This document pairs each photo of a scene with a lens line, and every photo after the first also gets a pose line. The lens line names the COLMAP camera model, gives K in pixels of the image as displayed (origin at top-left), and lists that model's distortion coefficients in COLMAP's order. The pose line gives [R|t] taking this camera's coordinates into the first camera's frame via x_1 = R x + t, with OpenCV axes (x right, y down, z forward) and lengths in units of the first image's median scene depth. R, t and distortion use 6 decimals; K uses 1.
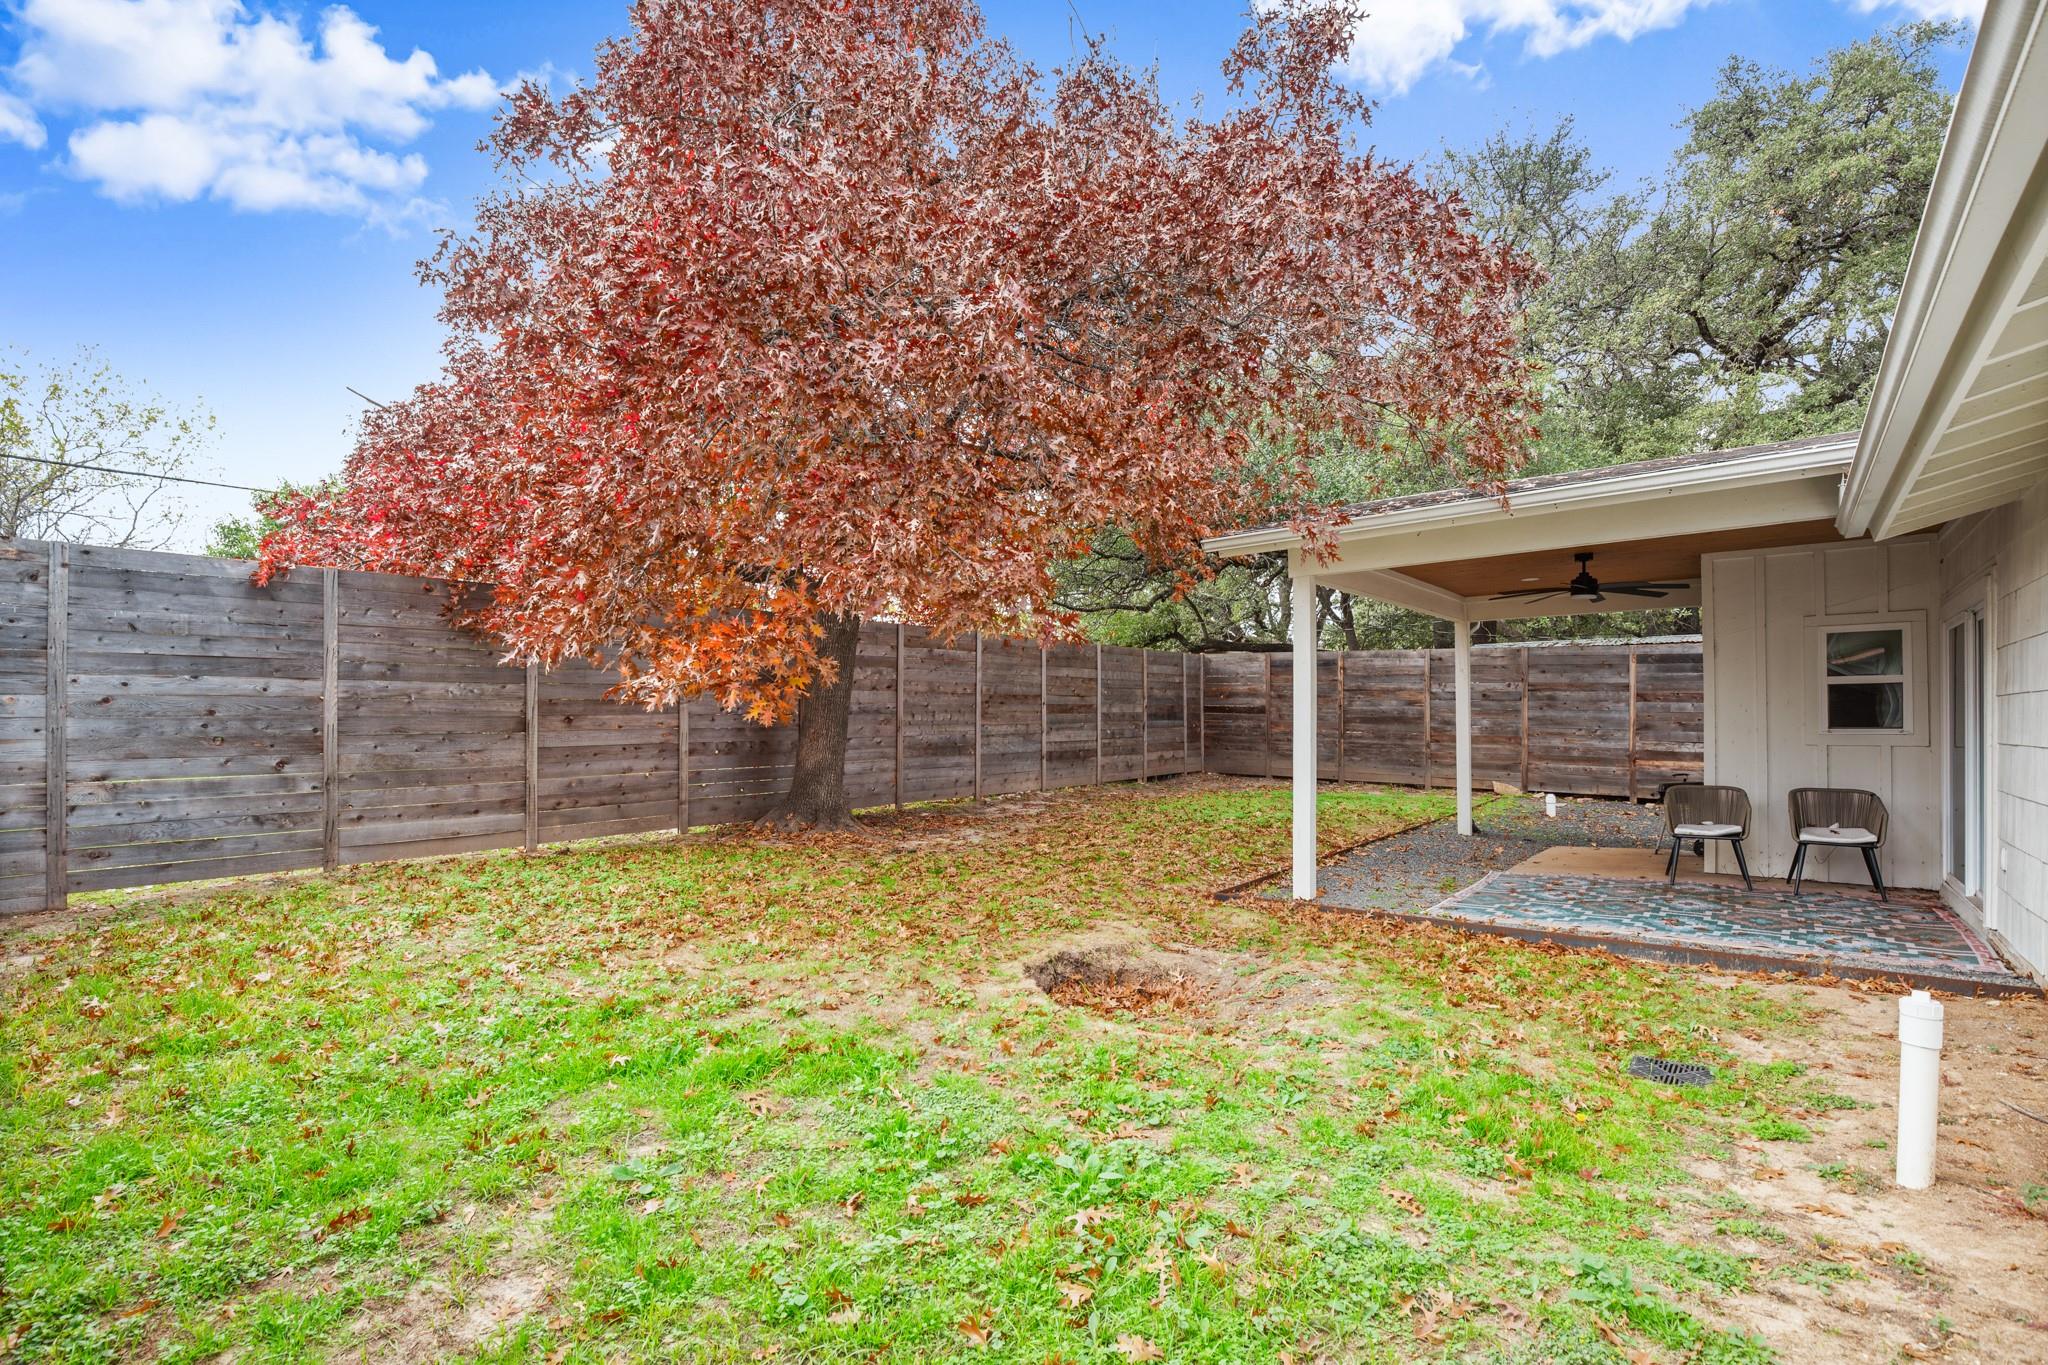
lens RADIAL K [[940.5, 0, 1023.1], [0, 940.5, 697.7], [0, 0, 1]] dist [-0.000144, 0.003882]
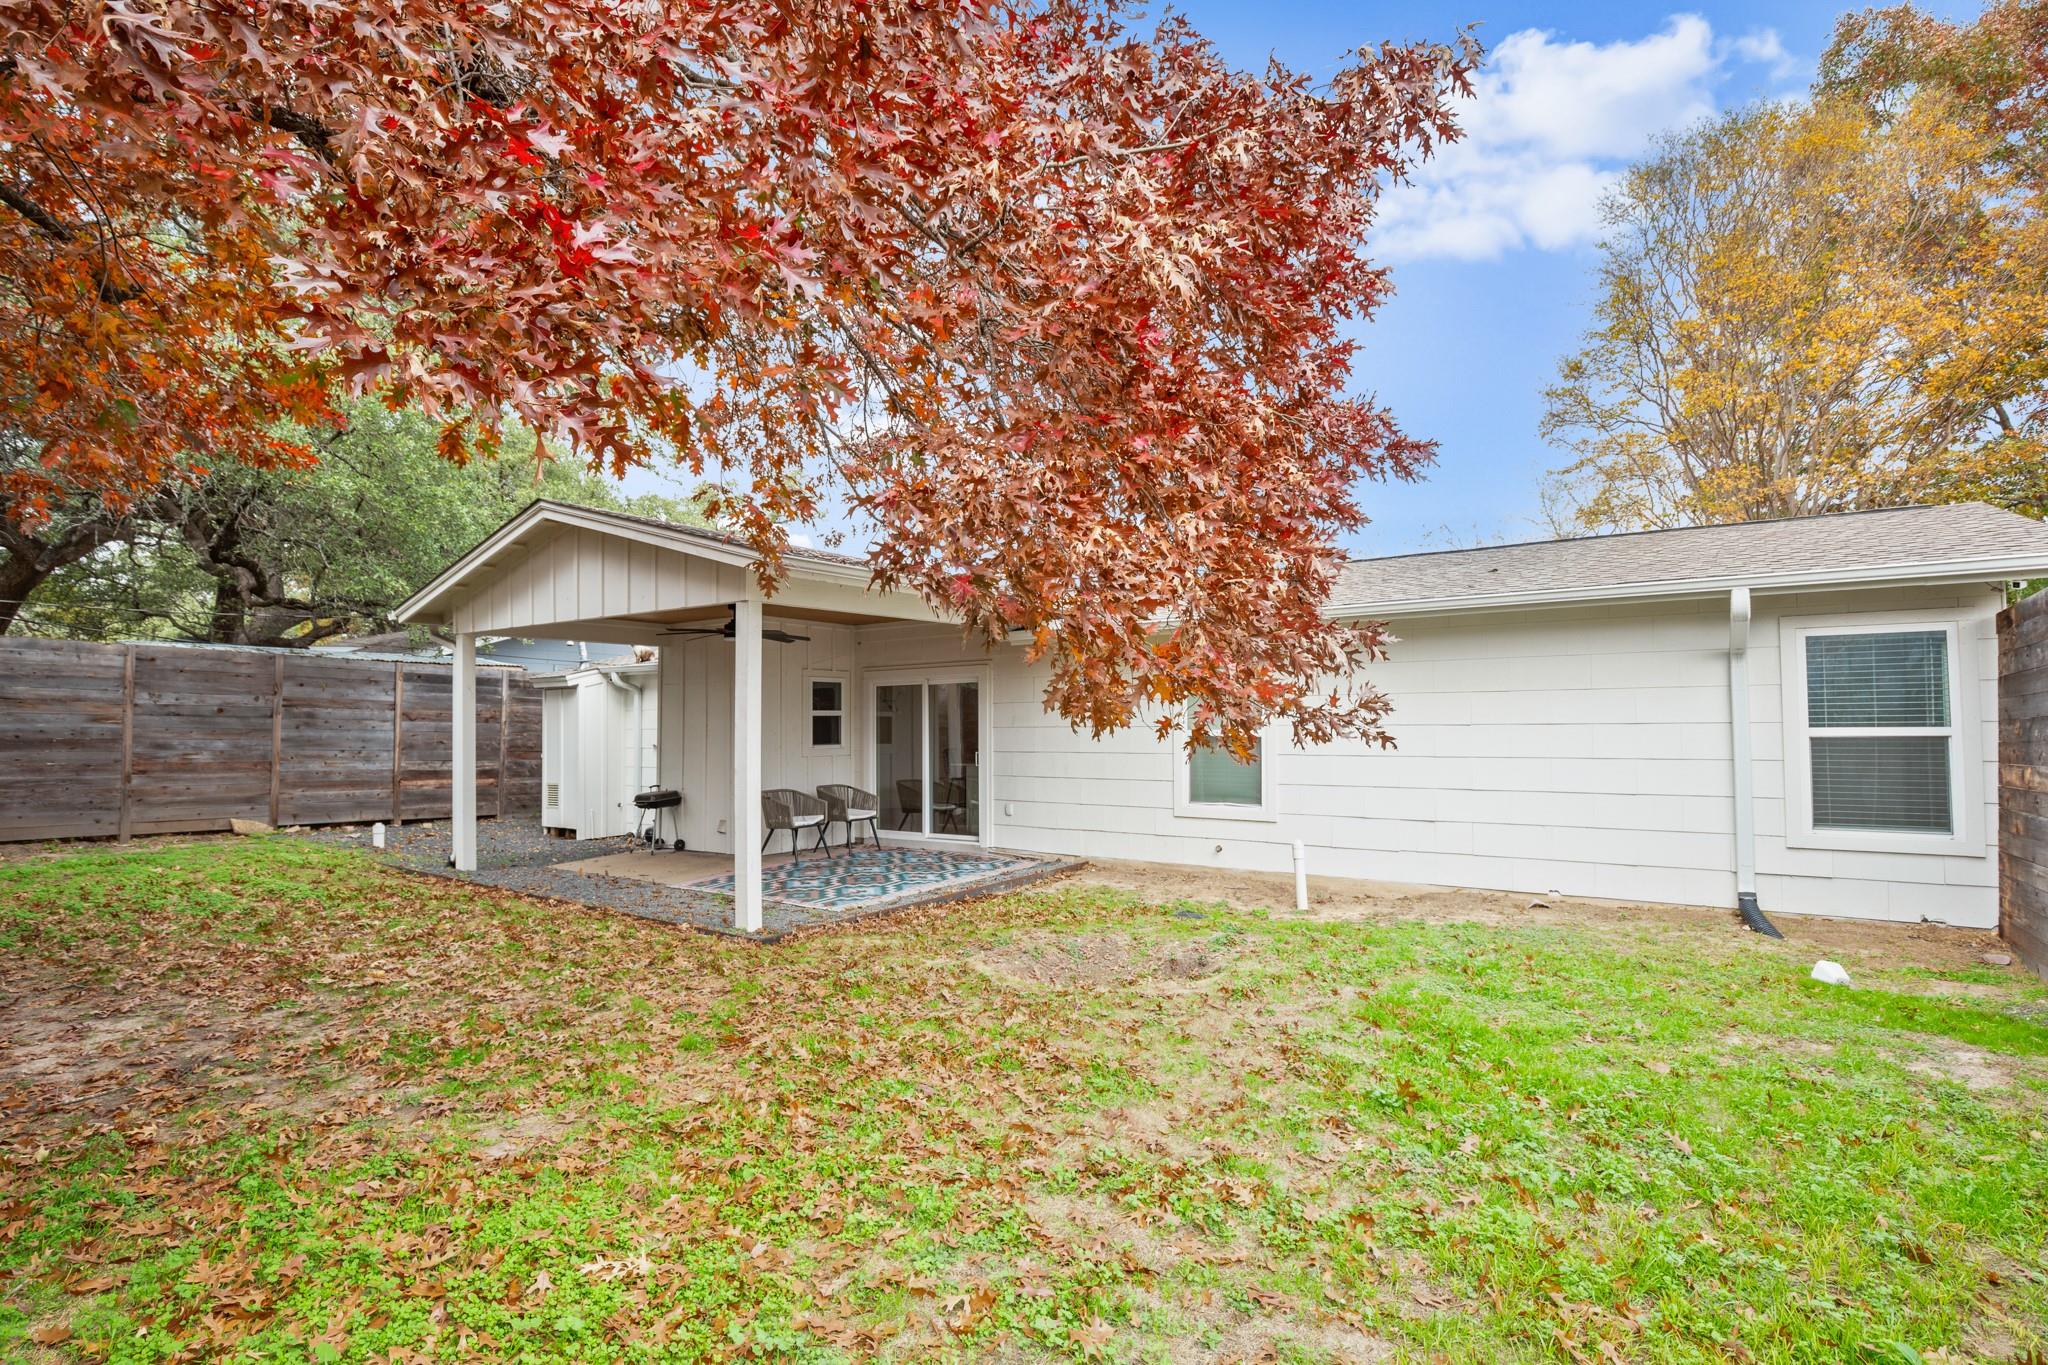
lens RADIAL K [[940.5, 0, 1022.6], [0, 940.5, 692.9], [0, 0, 1]] dist [-0.000144, 0.003882]
pose [[-0.035737, 0.038531, 0.998618, -0.330616], [-0.019264, 0.999044, -0.039237, 0.000890], [-0.999176, -0.020639, -0.034960, 0.371170]]
